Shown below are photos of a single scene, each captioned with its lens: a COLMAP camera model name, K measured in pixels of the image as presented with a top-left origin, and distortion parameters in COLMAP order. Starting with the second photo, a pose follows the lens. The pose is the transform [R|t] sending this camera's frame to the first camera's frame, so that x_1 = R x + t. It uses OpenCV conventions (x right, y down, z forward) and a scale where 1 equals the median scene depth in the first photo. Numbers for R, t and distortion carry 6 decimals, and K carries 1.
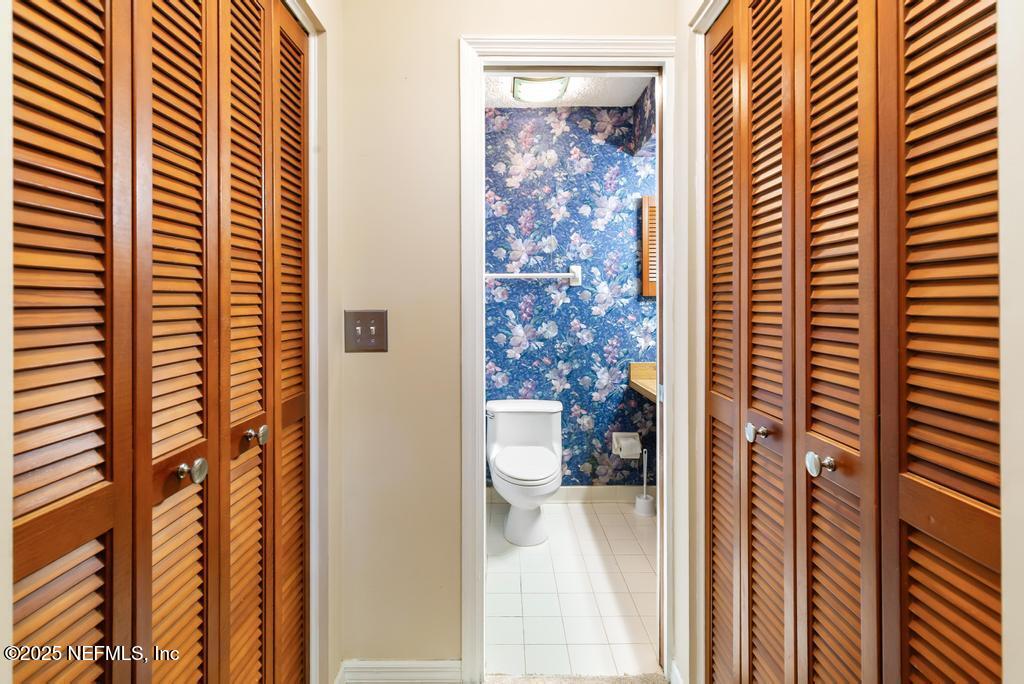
lens RADIAL K [[467.0, 0, 518.3], [0, 467.0, 296.0], [0, 0, 1]] dist [0.012417, -0.004187]
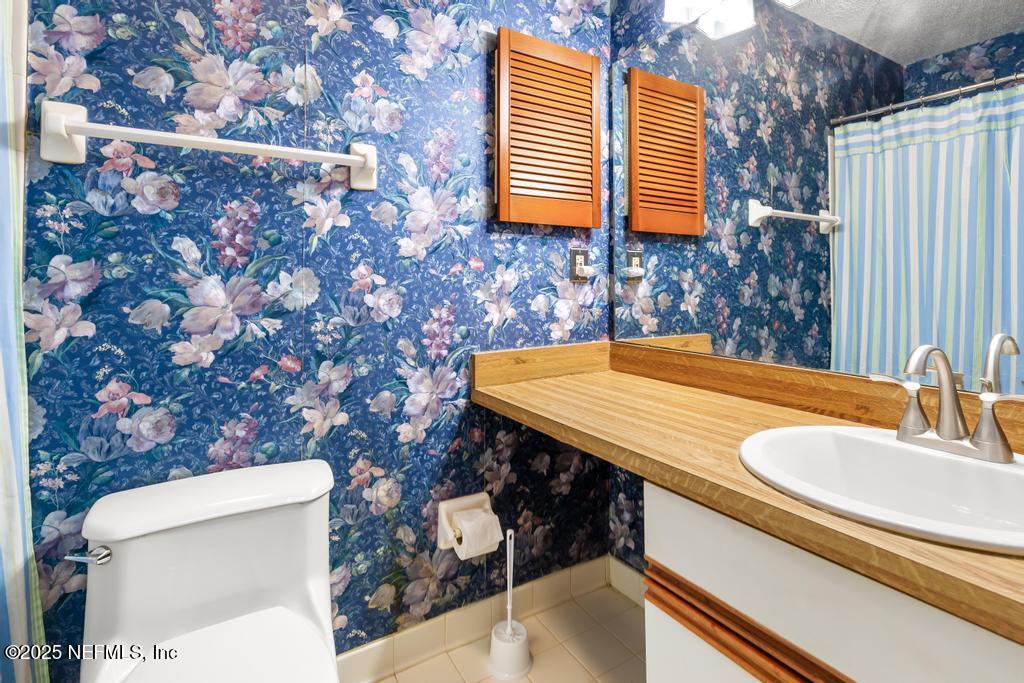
lens RADIAL K [[467.0, 0, 501.7], [0, 467.0, 275.2], [0, 0, 1]] dist [0.012417, -0.004187]
pose [[0.857494, 0.014209, 0.514298, 0.007500], [-0.003870, 0.999768, -0.021169, 0.068713], [-0.514480, 0.016162, 0.857350, 0.552007]]
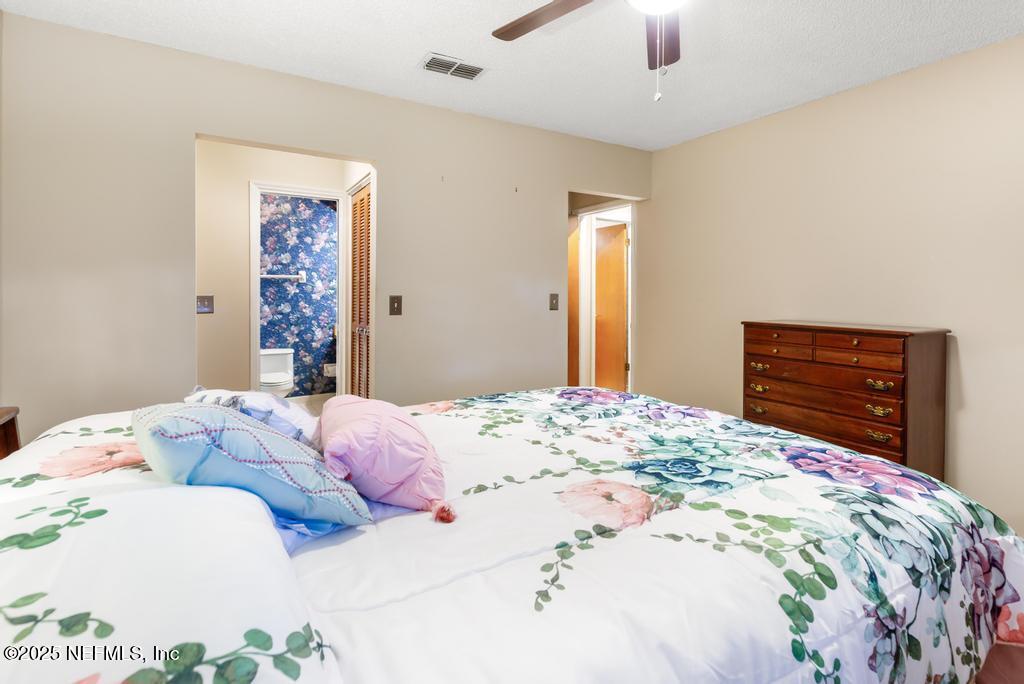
lens RADIAL K [[467.0, 0, 496.0], [0, 467.0, 292.4], [0, 0, 1]] dist [0.012417, -0.004187]
pose [[0.871338, 0.000930, 0.490683, -0.105752], [-0.008042, 0.999891, 0.012385, -0.012622], [-0.490618, -0.014738, 0.871250, -0.890065]]
